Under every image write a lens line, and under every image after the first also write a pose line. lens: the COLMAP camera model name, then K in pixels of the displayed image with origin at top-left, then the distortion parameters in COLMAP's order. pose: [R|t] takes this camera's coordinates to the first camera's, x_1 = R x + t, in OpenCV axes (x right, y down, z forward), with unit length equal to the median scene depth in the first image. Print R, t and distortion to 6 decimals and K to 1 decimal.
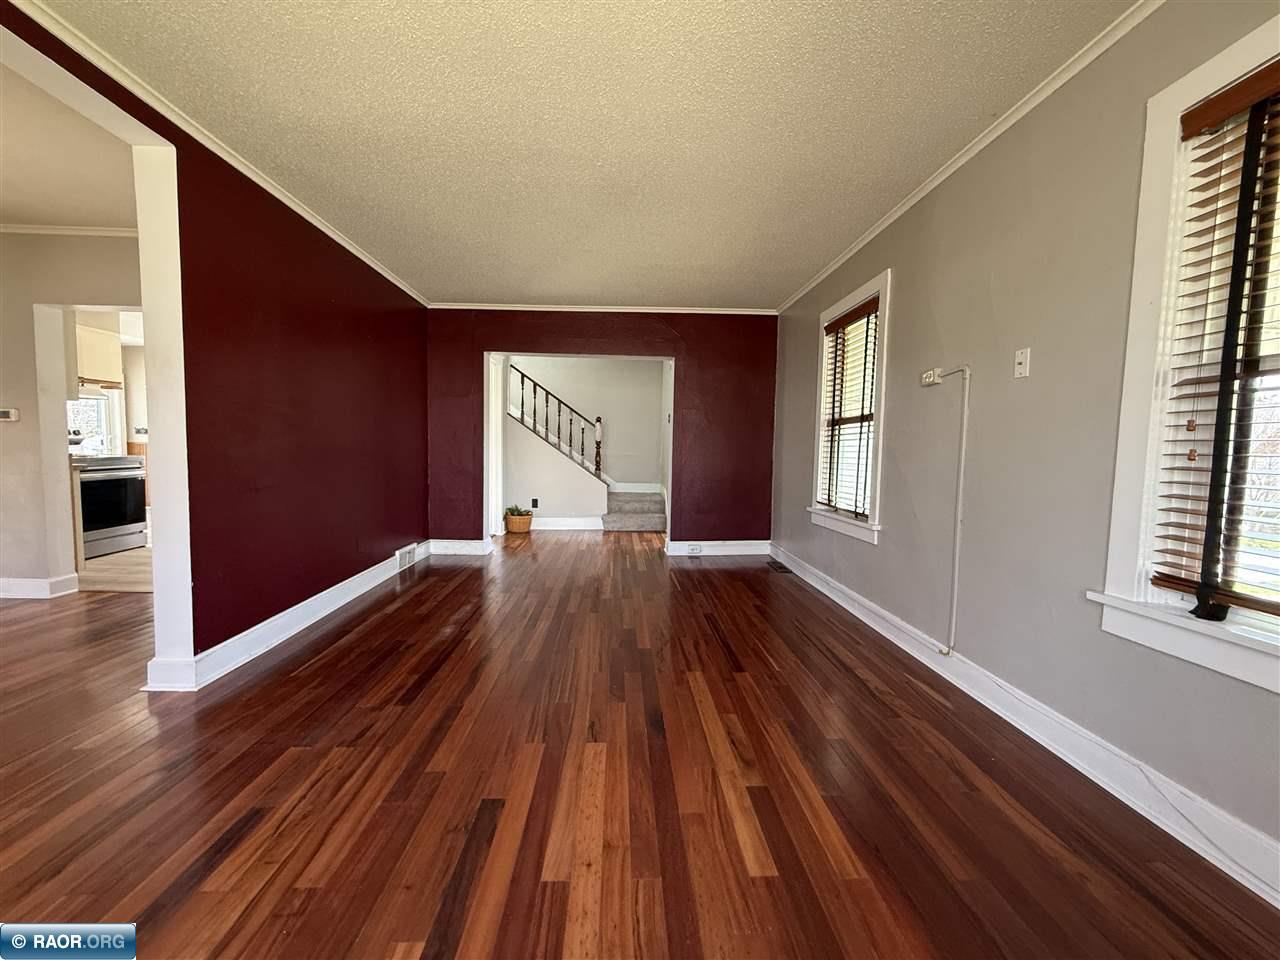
lens RADIAL K [[512.4, 0, 636.3], [0, 512.4, 482.1], [0, 0, 1]] dist [-0.001712, 0.000205]
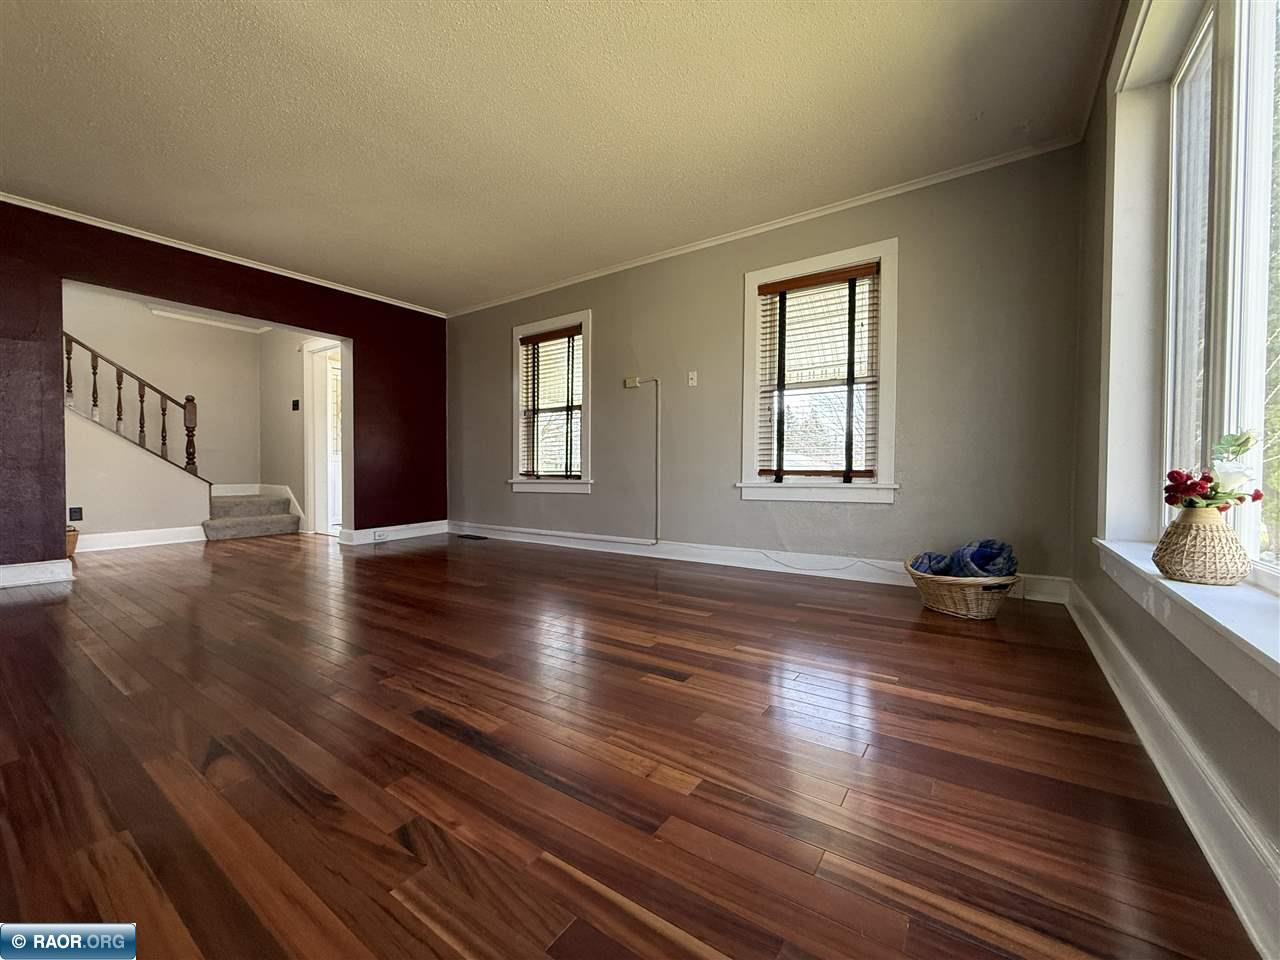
lens RADIAL K [[512.4, 0, 636.2], [0, 512.4, 478.0], [0, 0, 1]] dist [-0.001712, 0.000205]
pose [[0.607230, -0.030289, 0.793948, -0.637677], [0.061302, 0.998080, -0.008809, 0.102546], [-0.792158, 0.054020, 0.607921, -0.002585]]
